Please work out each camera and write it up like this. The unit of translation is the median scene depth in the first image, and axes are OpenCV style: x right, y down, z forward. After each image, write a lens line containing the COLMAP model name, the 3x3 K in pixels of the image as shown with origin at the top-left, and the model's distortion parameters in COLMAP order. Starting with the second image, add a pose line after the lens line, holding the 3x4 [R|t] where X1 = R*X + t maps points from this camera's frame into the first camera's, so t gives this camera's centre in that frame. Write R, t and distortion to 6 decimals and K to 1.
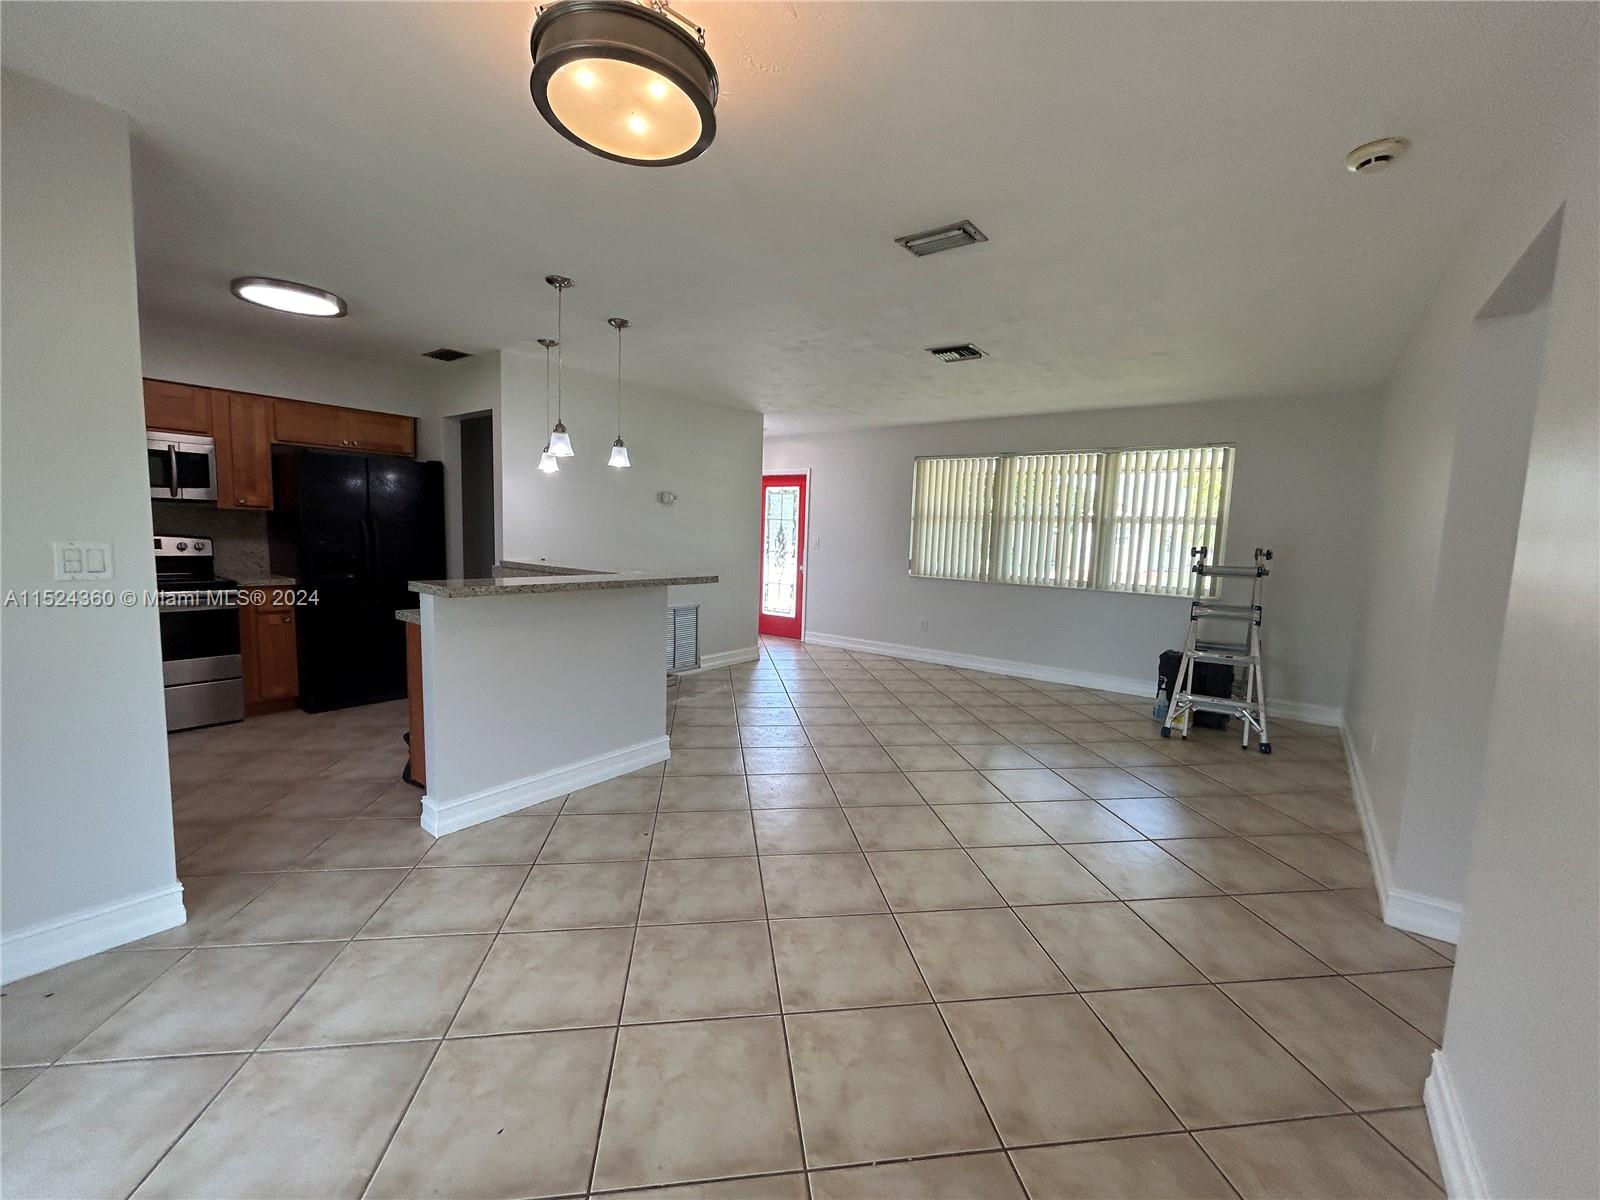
lens RADIAL K [[645.2, 0, 795.4], [0, 645.2, 602.4], [0, 0, 1]] dist [-0.007008, 0.001832]
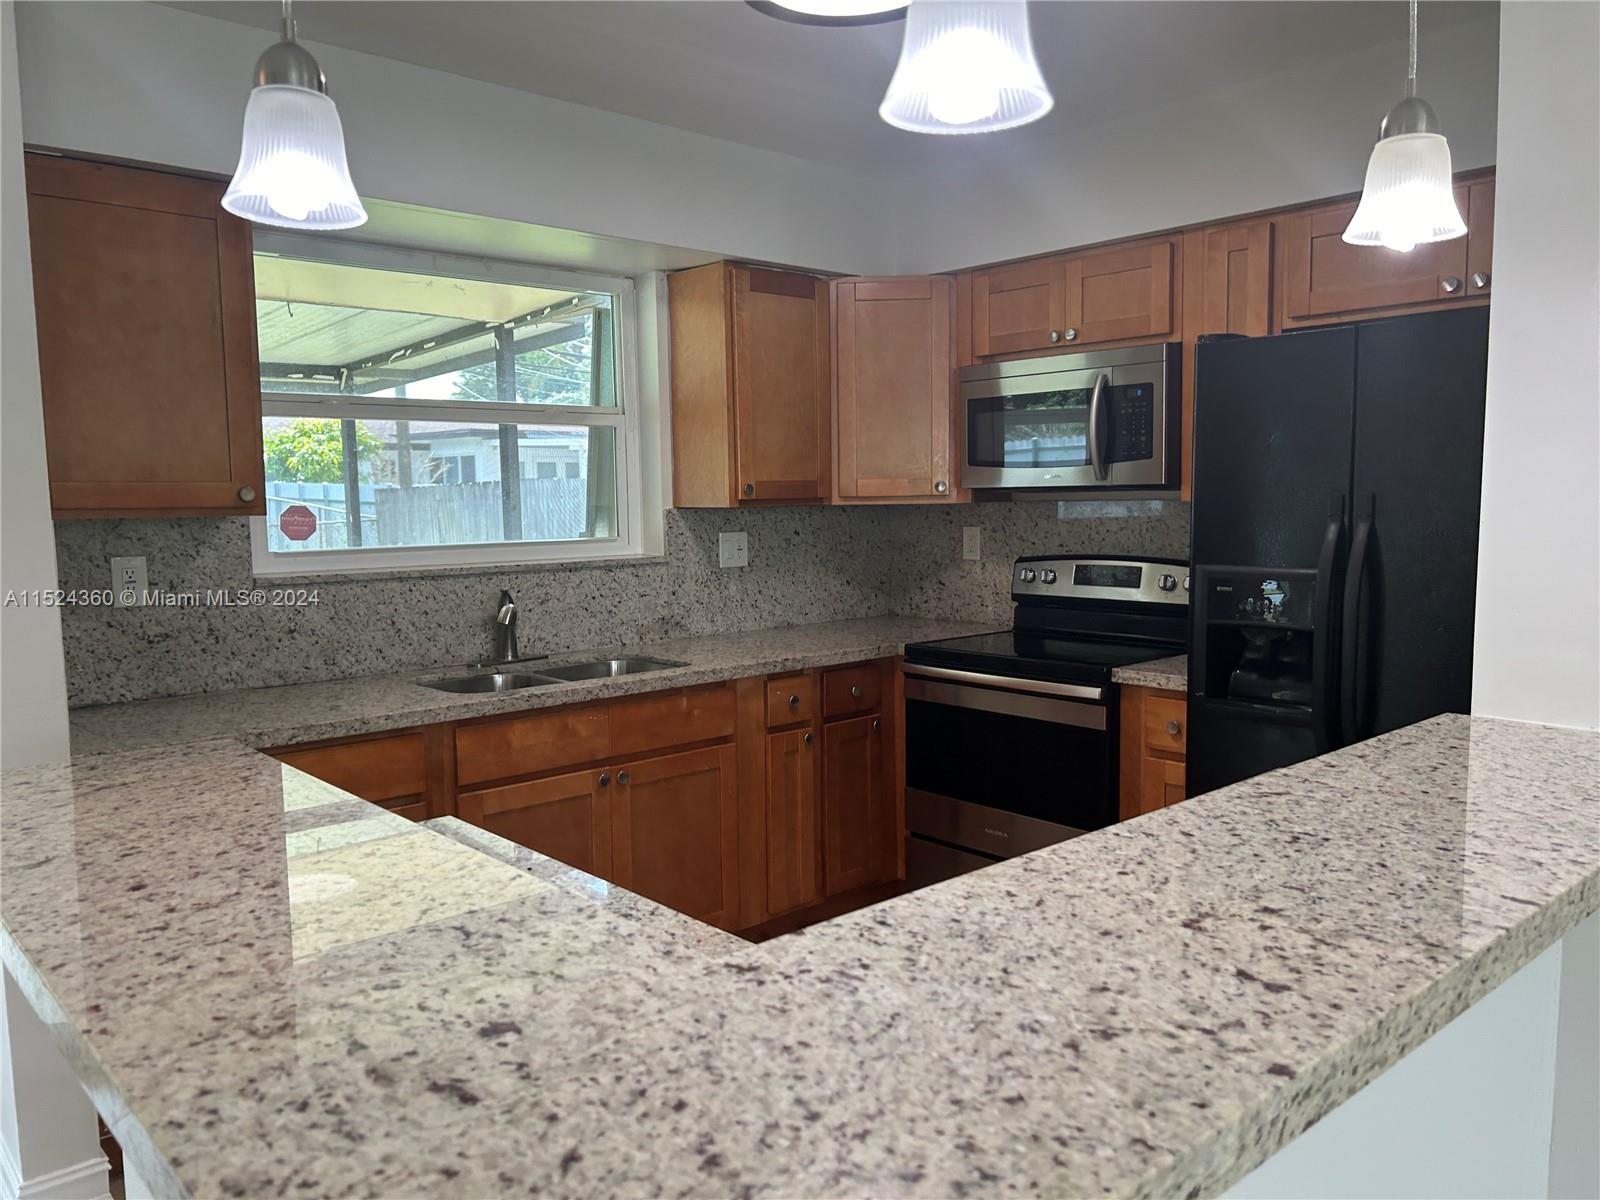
lens RADIAL K [[1194.0, 0, 800.1], [0, 1194.0, 607.7], [0, 0, 1]] dist [0.059740, -0.072580]
pose [[-0.180744, 0.064759, -0.981396, -0.033383], [-0.099644, 0.991490, 0.083776, -0.113938], [0.978470, 0.112932, -0.172754, 0.869823]]
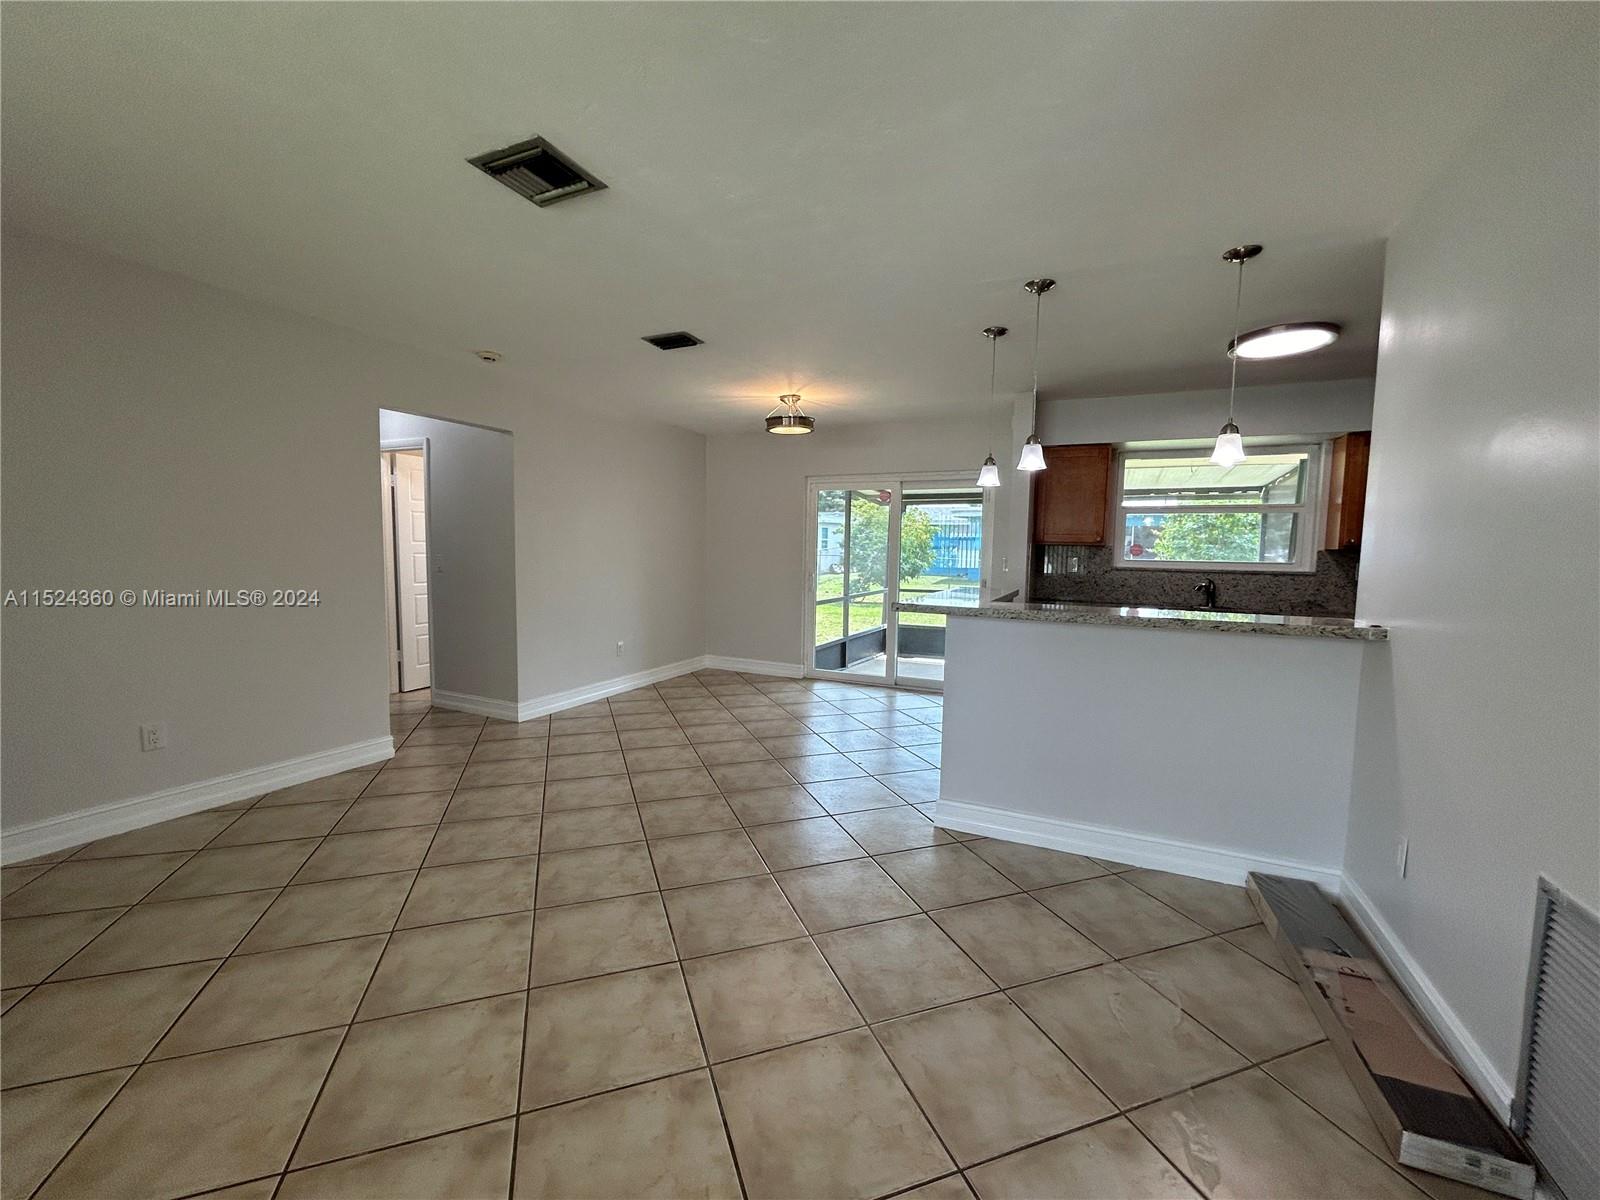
lens RADIAL K [[645.2, 0, 794.6], [0, 645.2, 601.9], [0, 0, 1]] dist [-0.007008, 0.001832]
pose [[-0.975957, -0.033269, -0.215410, 0.139449], [-0.072339, 0.981706, 0.176126, -0.142011], [0.205610, 0.187474, -0.960509, 1.454840]]
